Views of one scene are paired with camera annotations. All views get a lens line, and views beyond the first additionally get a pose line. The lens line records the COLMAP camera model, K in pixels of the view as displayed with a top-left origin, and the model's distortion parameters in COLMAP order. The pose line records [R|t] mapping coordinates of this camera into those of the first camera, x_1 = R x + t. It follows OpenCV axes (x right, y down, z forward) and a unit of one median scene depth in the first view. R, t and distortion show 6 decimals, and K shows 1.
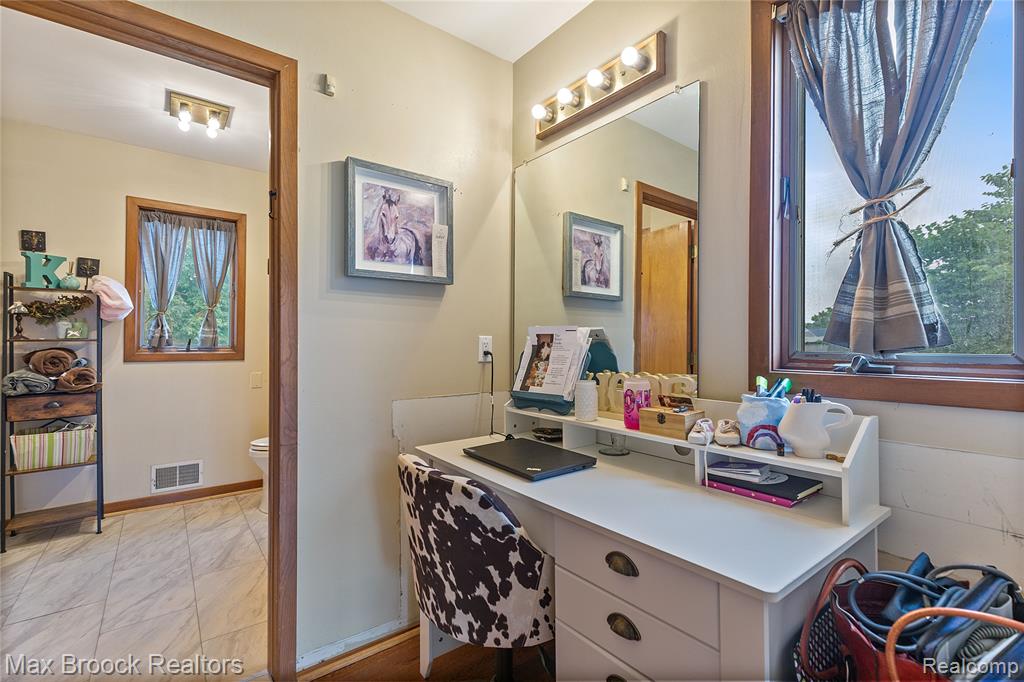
lens RADIAL K [[465.8, 0, 517.3], [0, 465.8, 347.5], [0, 0, 1]] dist [0.004287, 0.000156]
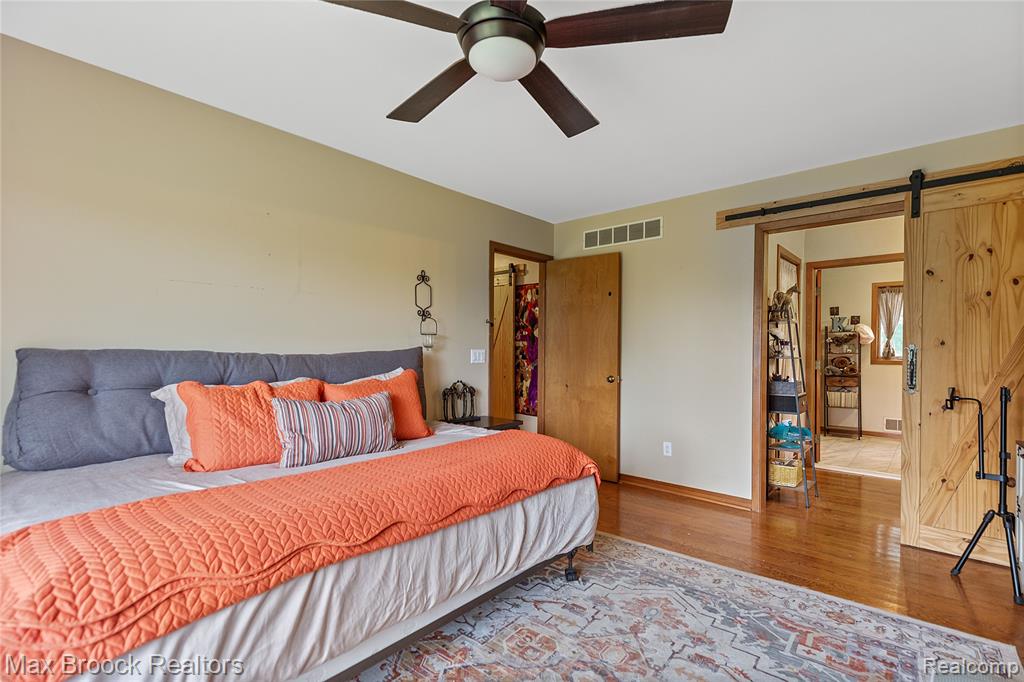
lens RADIAL K [[468.0, 0, 519.7], [0, 468.0, 339.5], [0, 0, 1]] dist [0.005642, -0.000016]
pose [[0.189818, -0.016287, -0.981684, 0.893832], [-0.015423, 0.999690, -0.019568, -0.012665], [0.981698, 0.018854, 0.189508, -0.910612]]
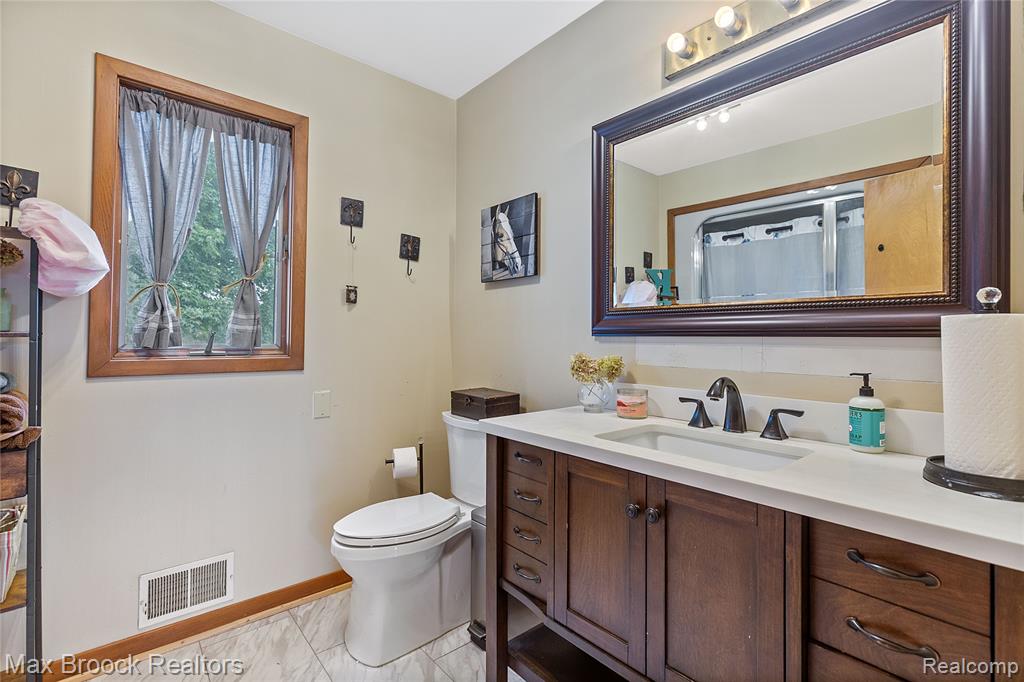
lens RADIAL K [[464.1, 0, 512.0], [0, 464.1, 341.0], [0, 0, 1]] dist [0.000236, 0.000145]
pose [[0.998432, 0.003287, 0.055887, -0.405350], [-0.003003, 0.999982, -0.005152, -0.007967], [-0.055903, 0.004976, 0.998424, 0.465932]]
